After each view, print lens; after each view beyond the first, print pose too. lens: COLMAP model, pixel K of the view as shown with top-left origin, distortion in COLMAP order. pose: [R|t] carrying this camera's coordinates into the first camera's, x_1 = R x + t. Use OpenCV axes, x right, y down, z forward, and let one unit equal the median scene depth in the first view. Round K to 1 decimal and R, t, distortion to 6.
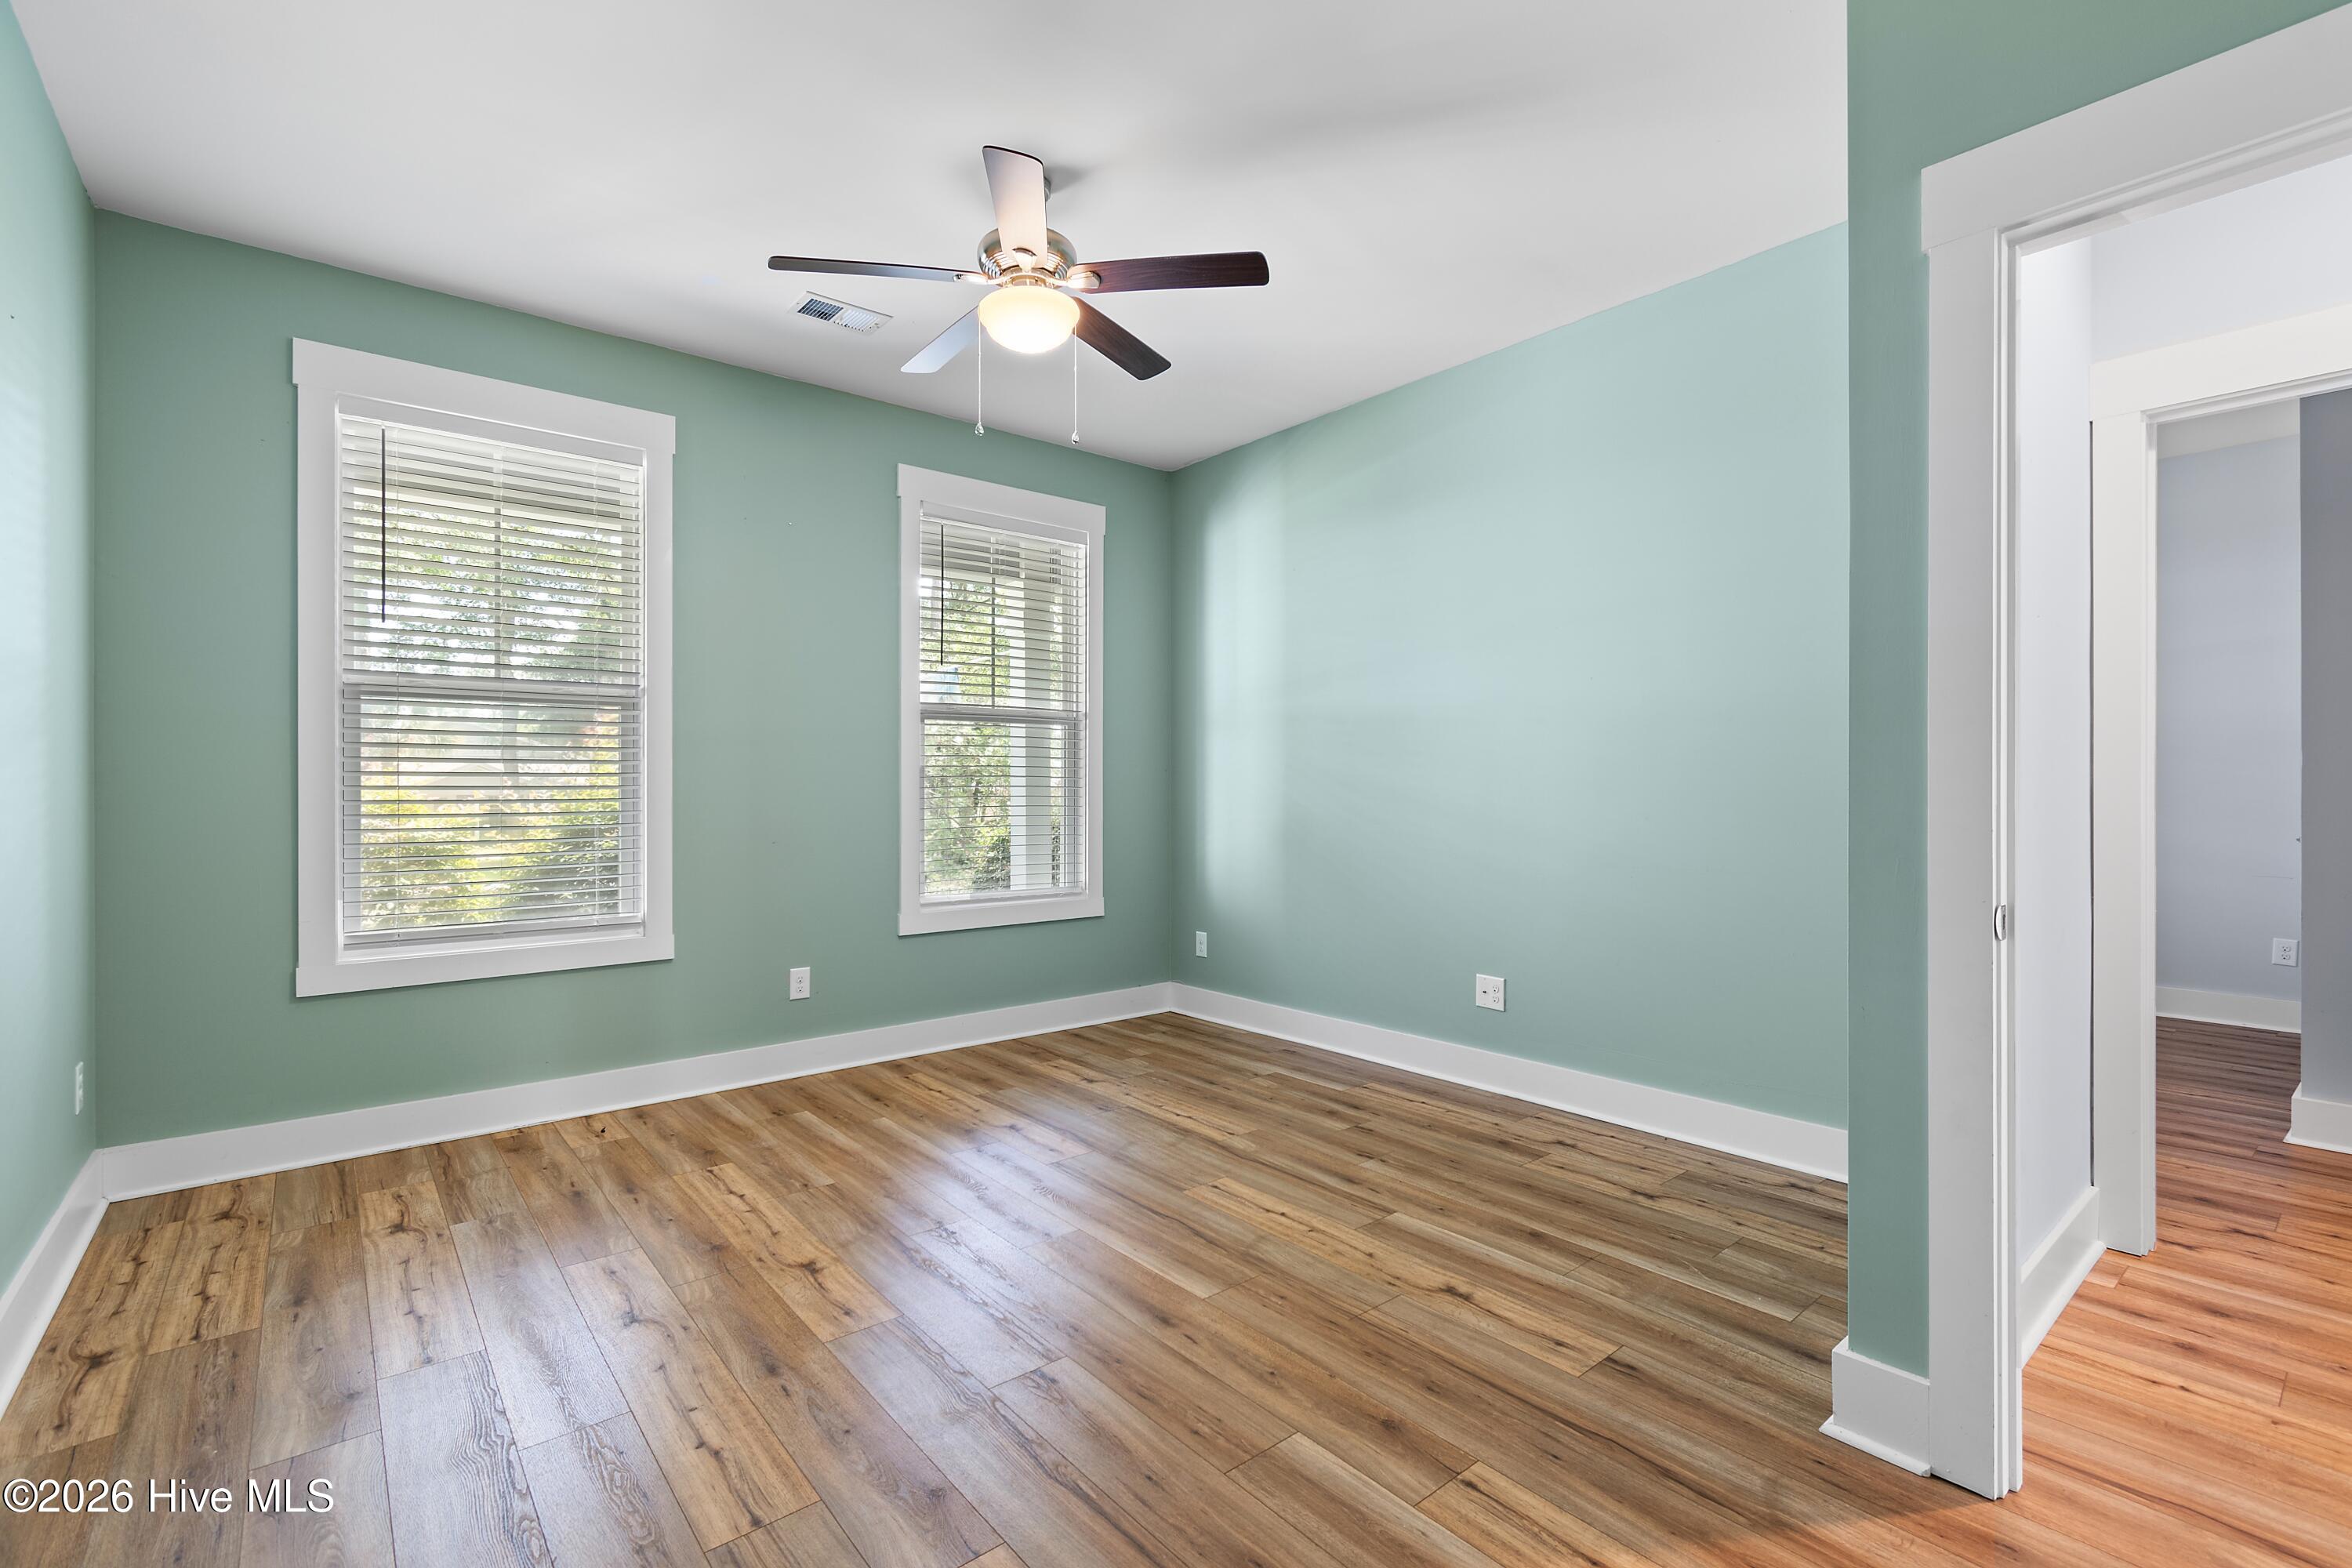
lens RADIAL K [[1040.8, 0, 1192.5], [0, 1040.8, 786.1], [0, 0, 1]] dist [0.003442, -0.001449]
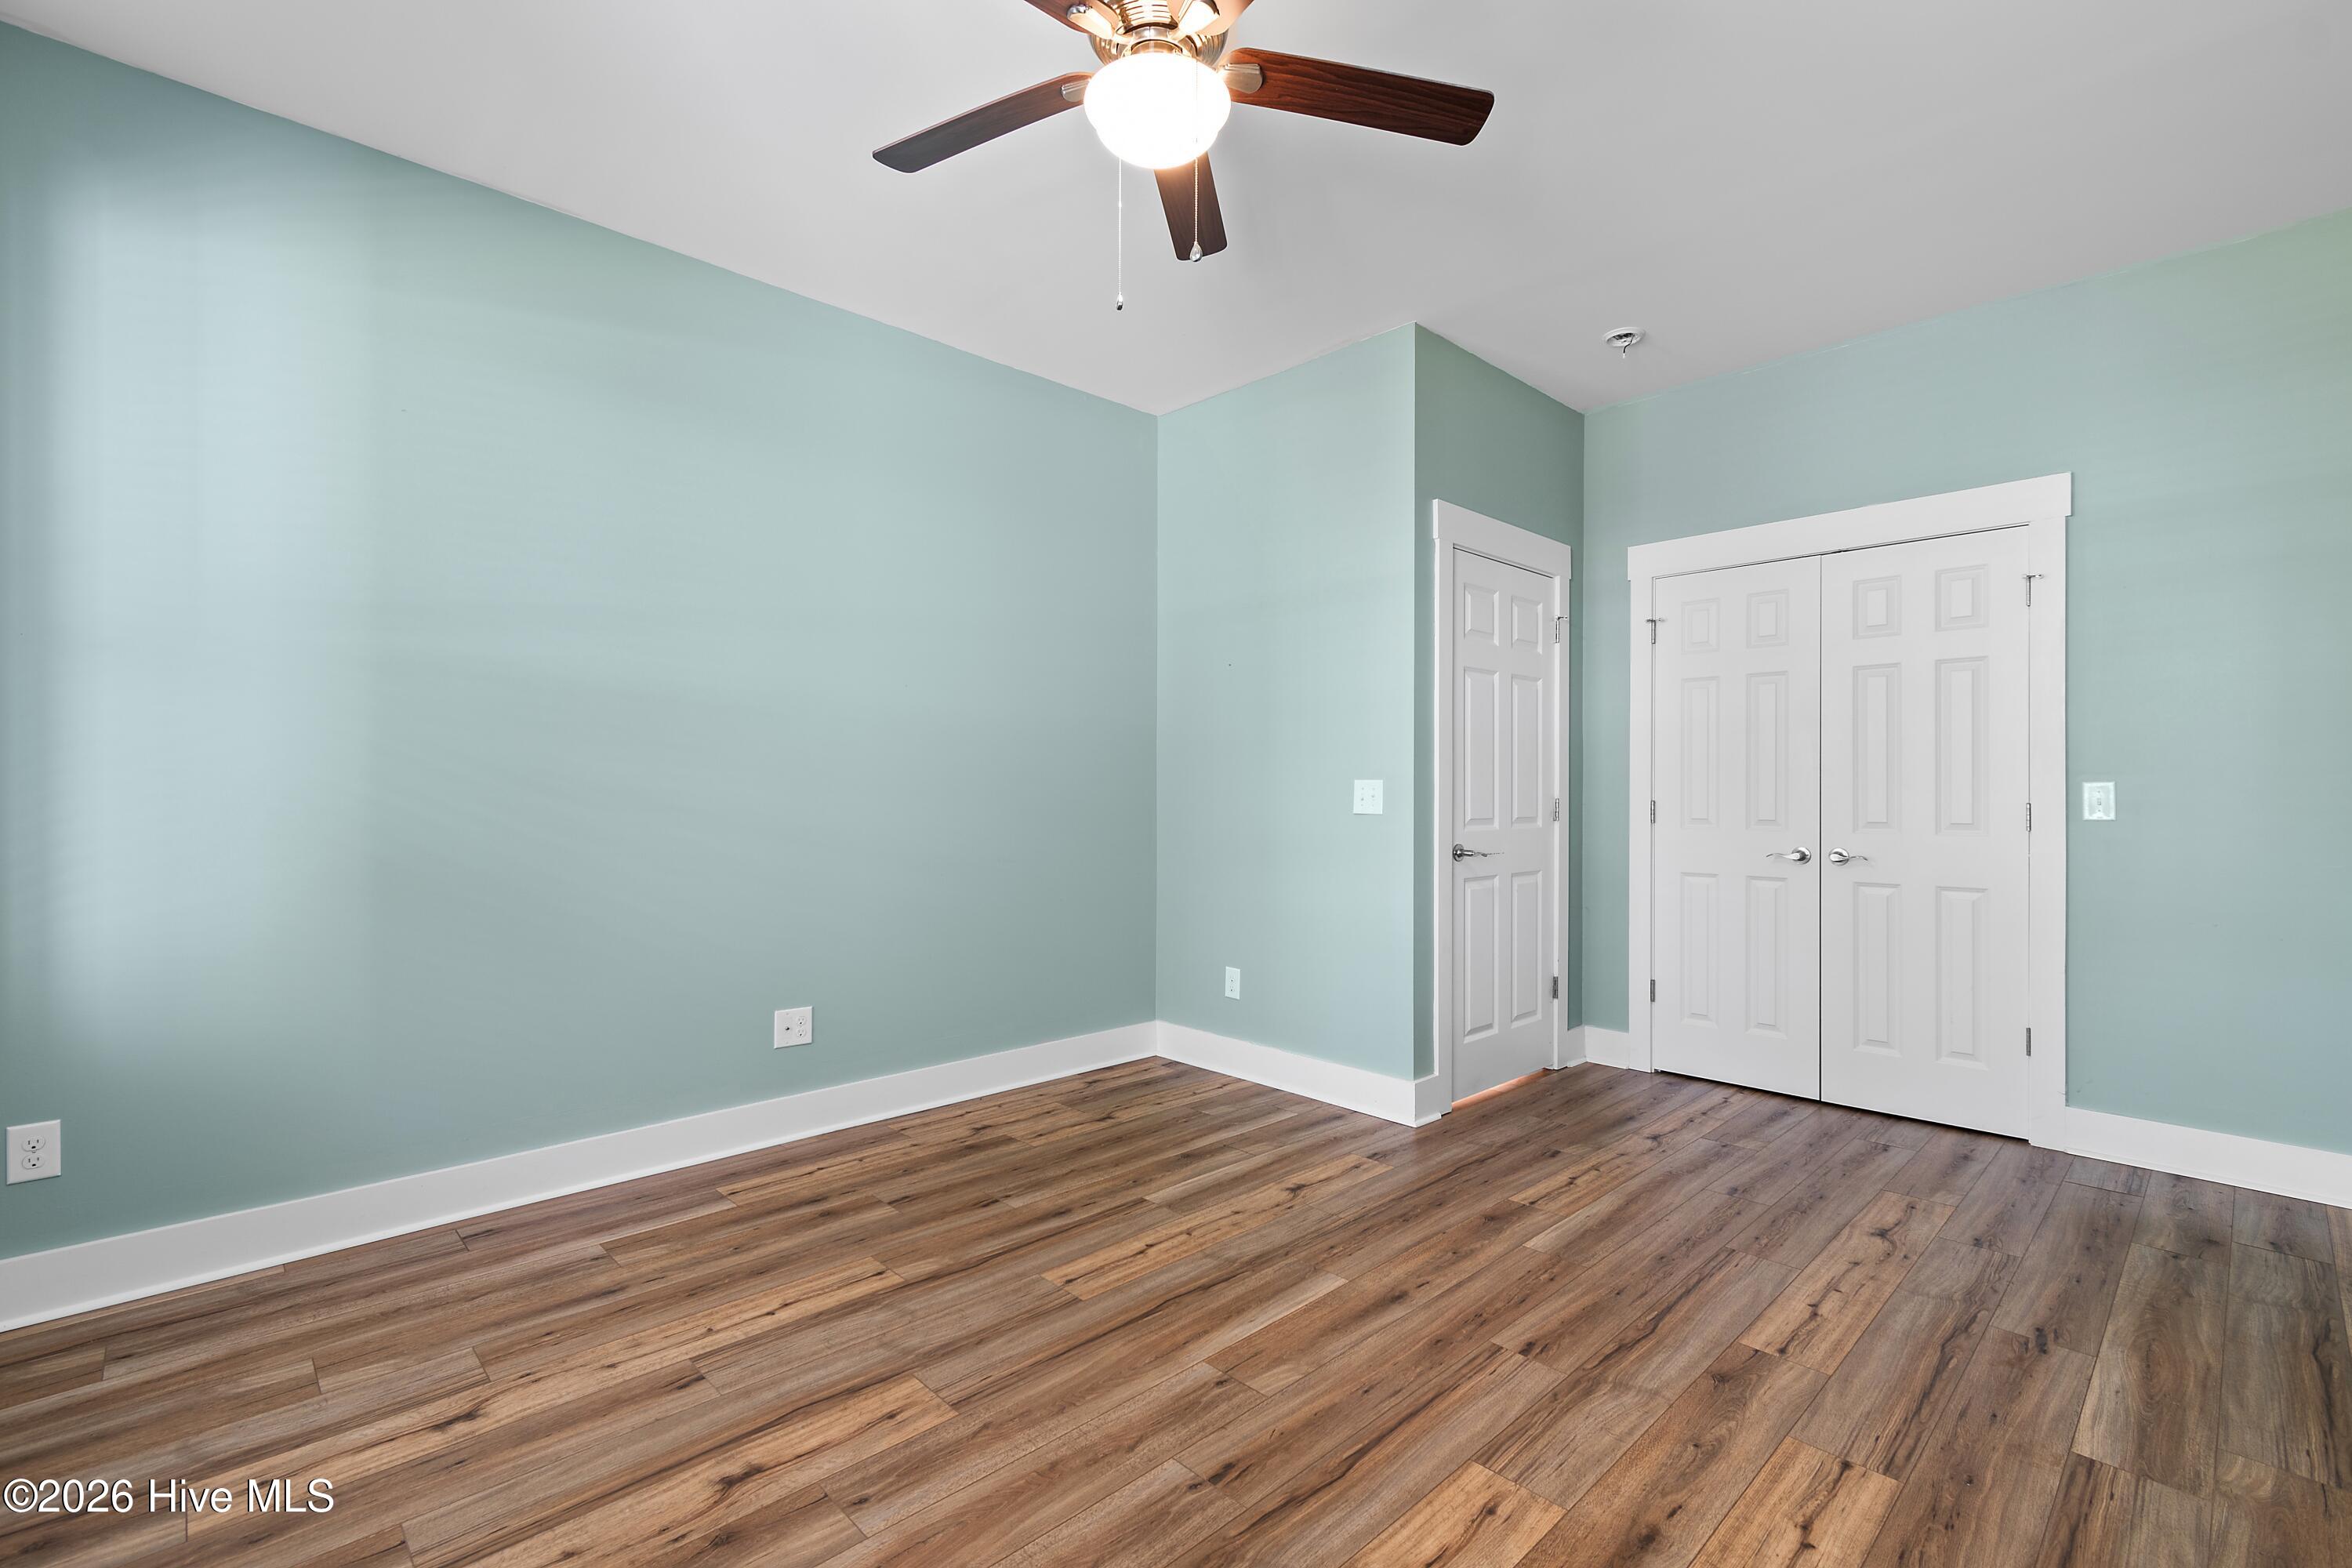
lens RADIAL K [[1040.8, 0, 1186.7], [0, 1040.8, 791.2], [0, 0, 1]] dist [0.003442, -0.001449]
pose [[-0.067510, 0.003268, 0.997713, -0.738337], [-0.002966, 0.999990, -0.003476, 0.003434], [-0.997714, -0.003194, -0.067499, 0.890724]]
